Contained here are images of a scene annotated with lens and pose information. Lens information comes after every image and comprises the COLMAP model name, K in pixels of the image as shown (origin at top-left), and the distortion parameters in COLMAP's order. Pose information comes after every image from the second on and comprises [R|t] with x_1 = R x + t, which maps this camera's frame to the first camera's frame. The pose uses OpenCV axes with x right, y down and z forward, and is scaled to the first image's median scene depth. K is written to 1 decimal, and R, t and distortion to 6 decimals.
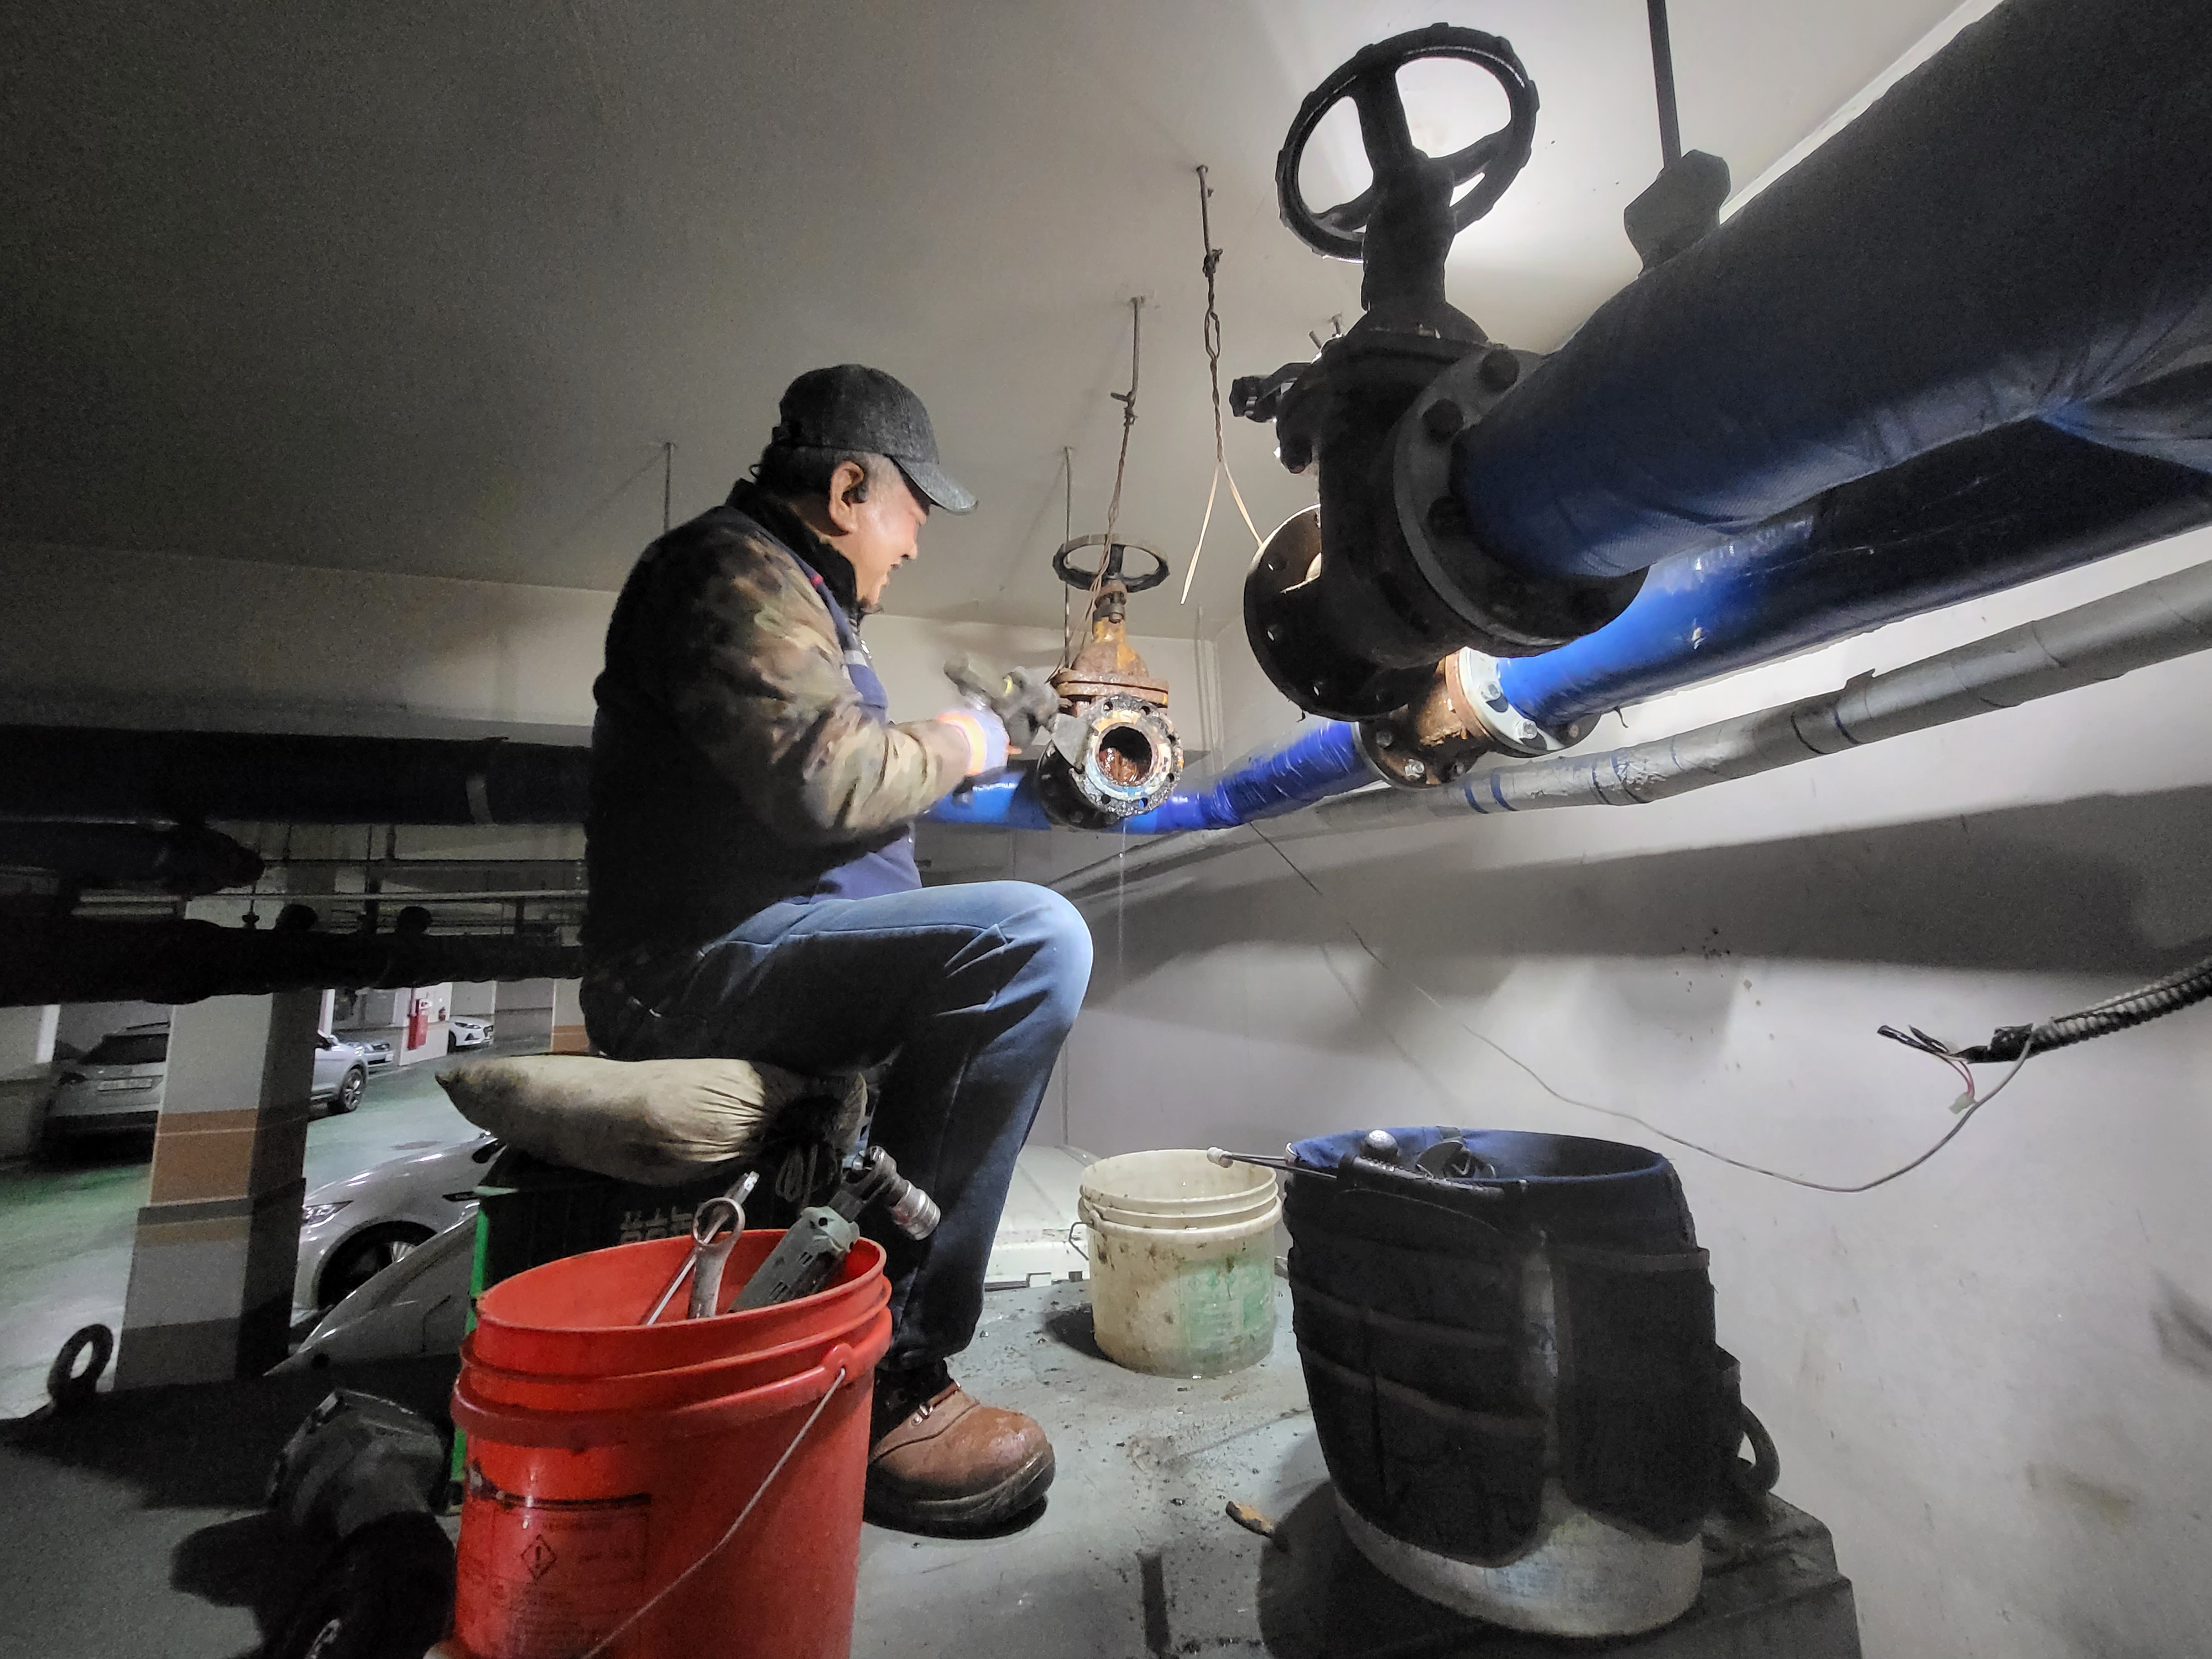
lens RADIAL K [[859.5, 0, 1092.0], [0, 859.5, 833.4], [0, 0, 1]] dist [0.003028, 0.000496]
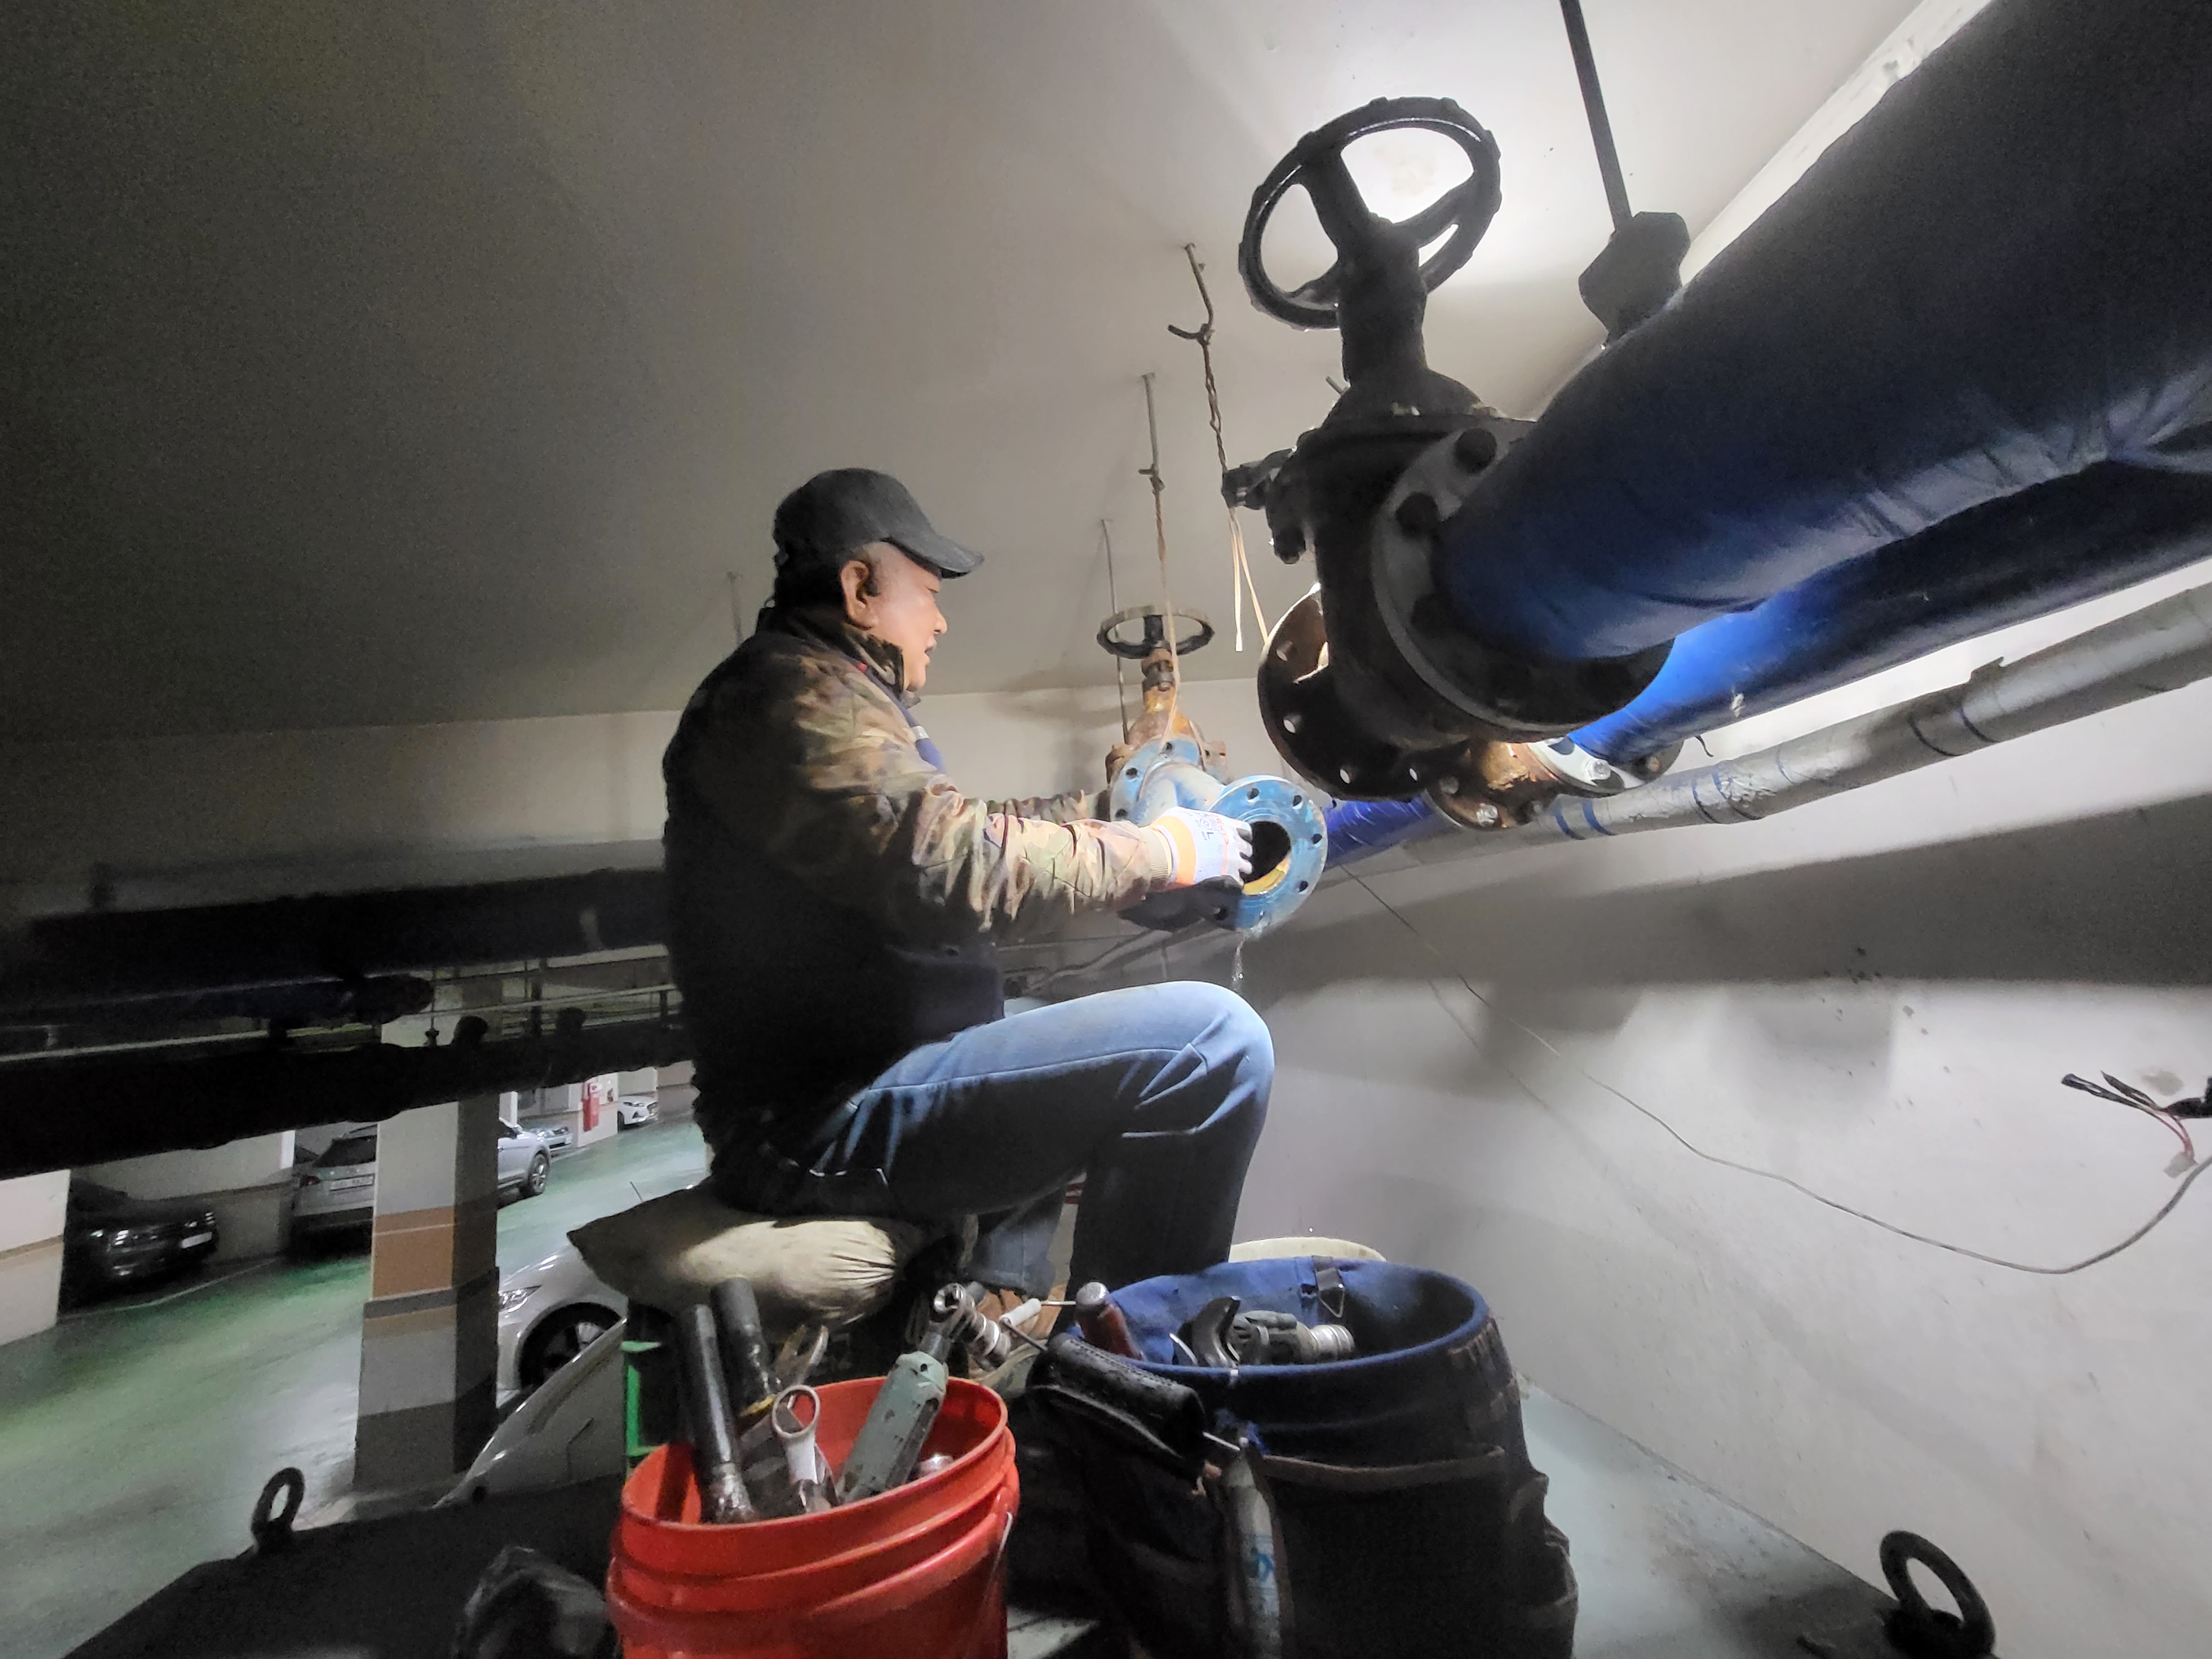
lens RADIAL K [[859.5, 0, 1095.9], [0, 859.5, 835.4], [0, 0, 1]] dist [0.003028, 0.000496]
pose [[0.987020, -0.111174, -0.115898, 0.056511], [0.106866, 0.993353, -0.042767, -0.055540], [0.119882, 0.029826, 0.992340, 0.011335]]
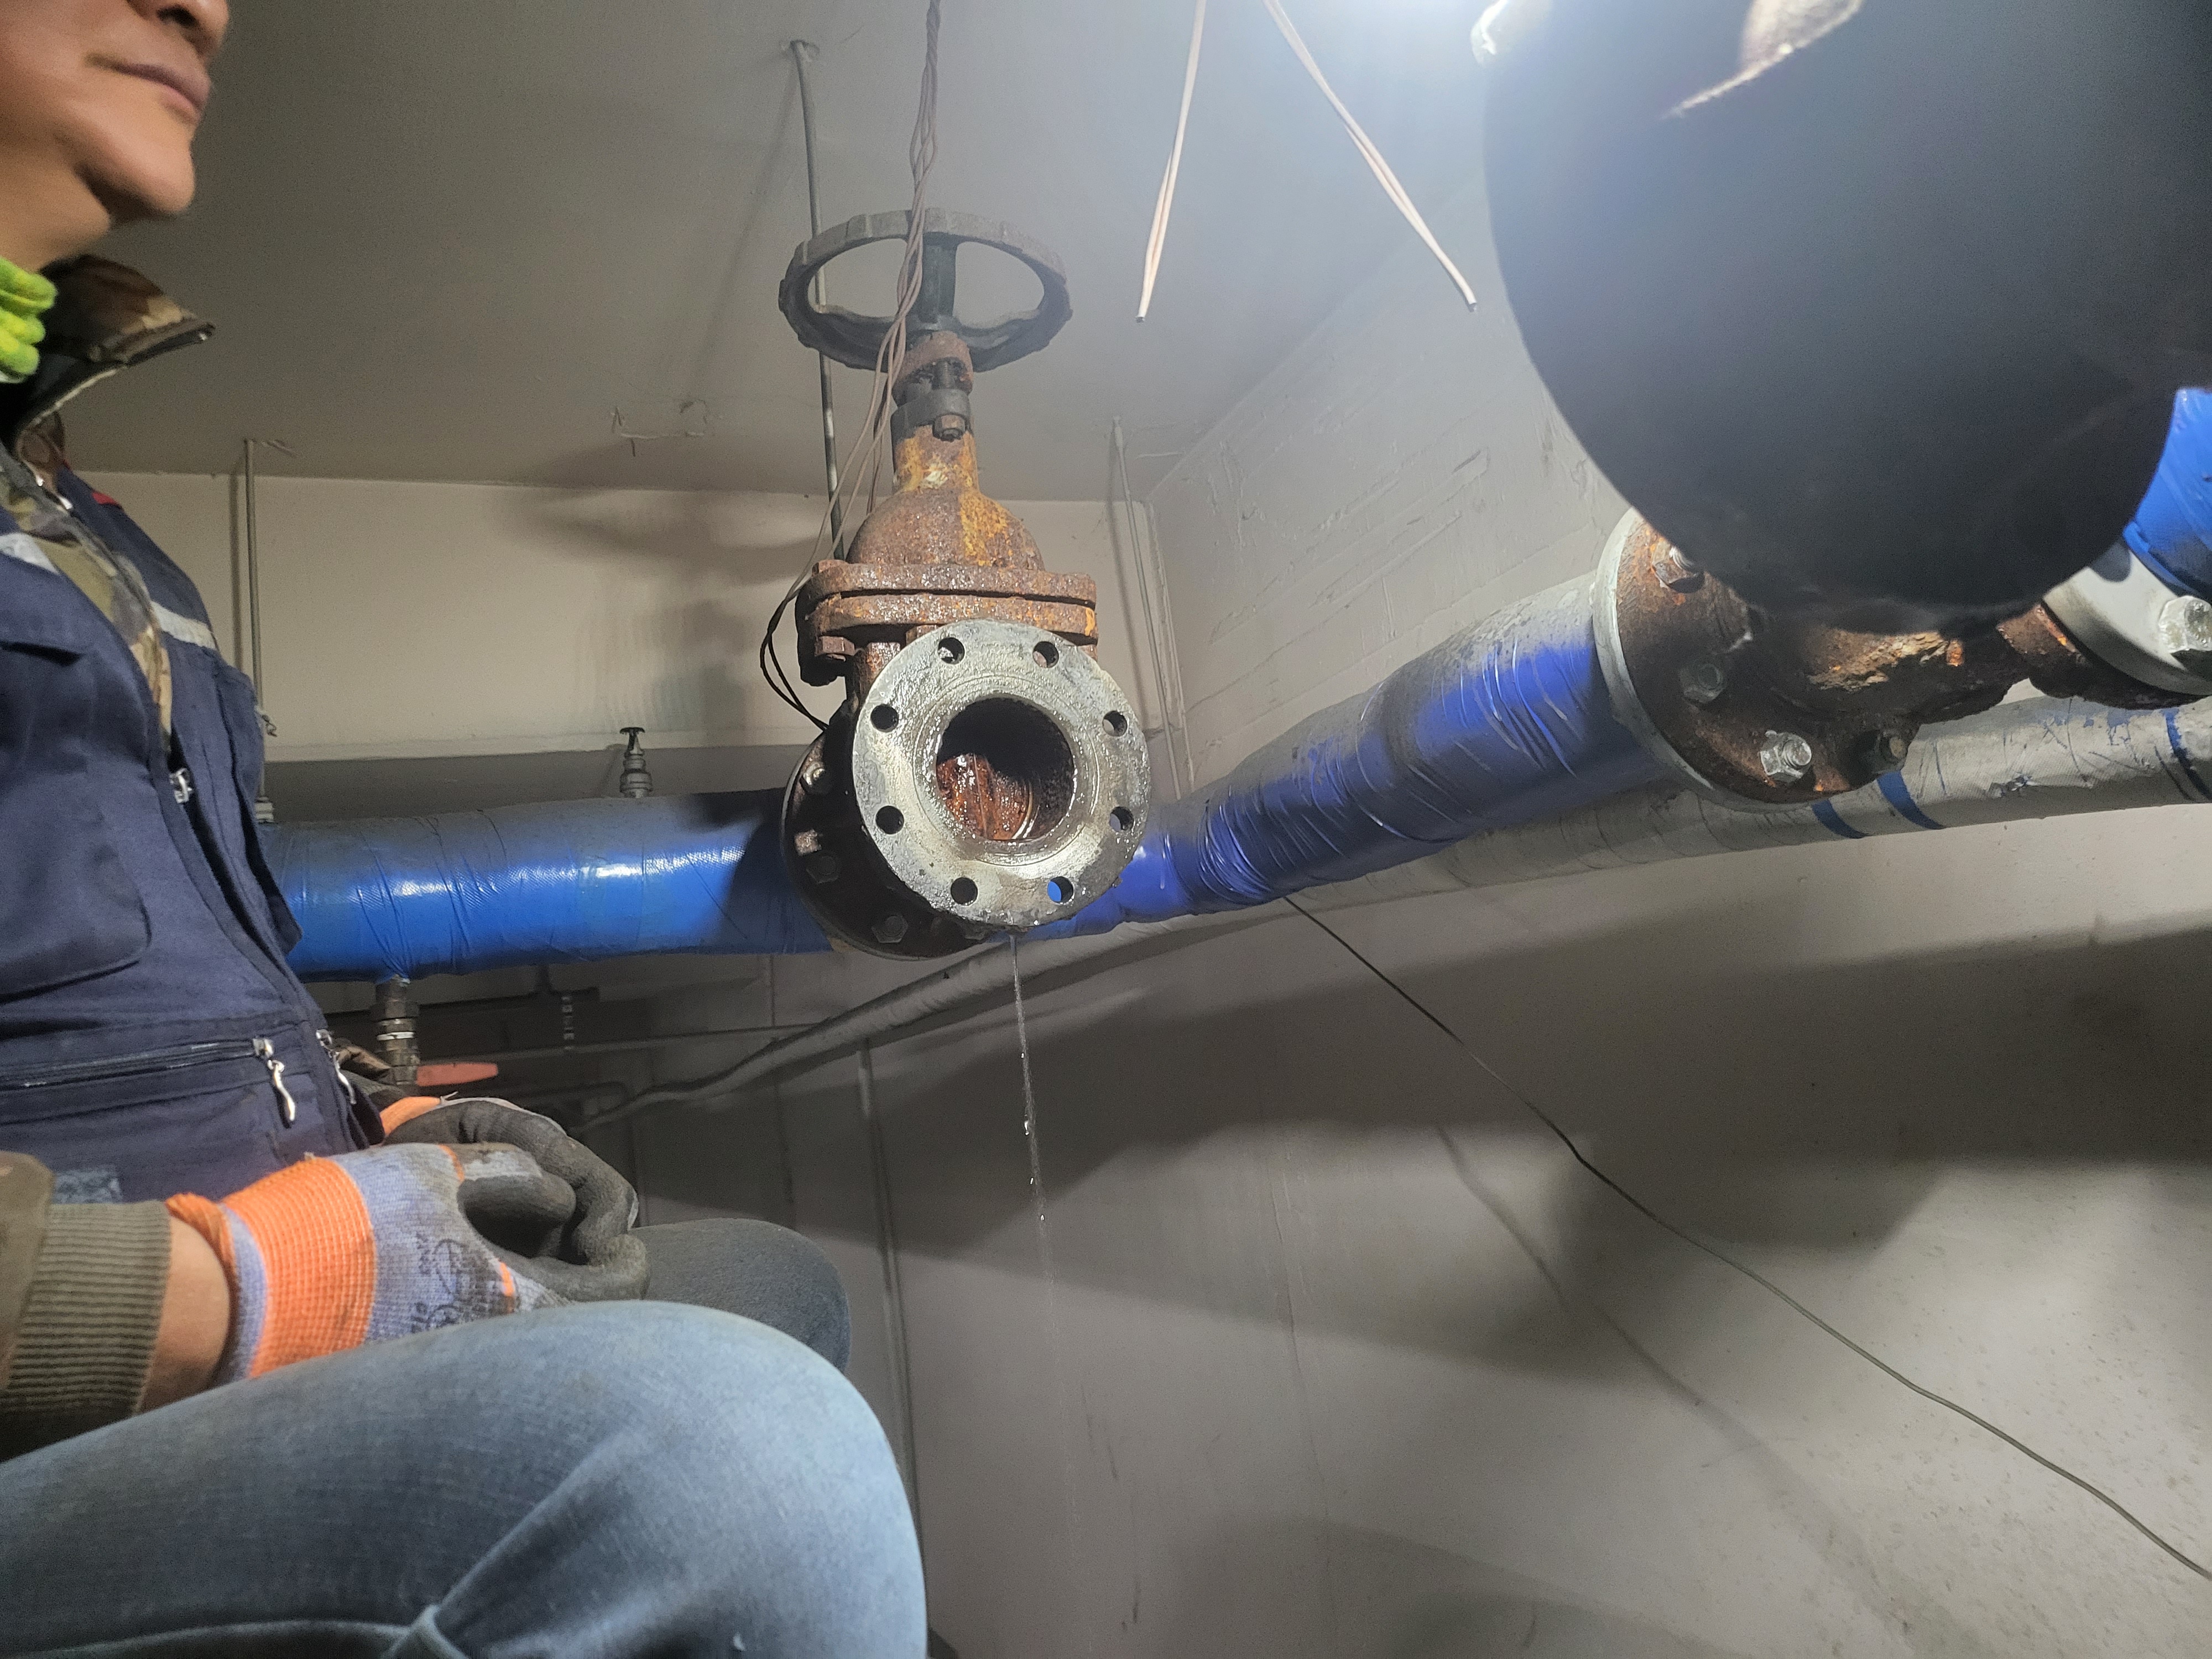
lens RADIAL K [[1536.5, 0, 1112.1], [0, 1536.5, 826.9], [0, 0, 1]] dist [0.030155, -0.027627]
pose [[0.988542, -0.082635, 0.126319, -0.003729], [0.086732, 0.995858, -0.027273, -0.050029], [-0.123542, 0.037917, 0.991615, 0.361142]]
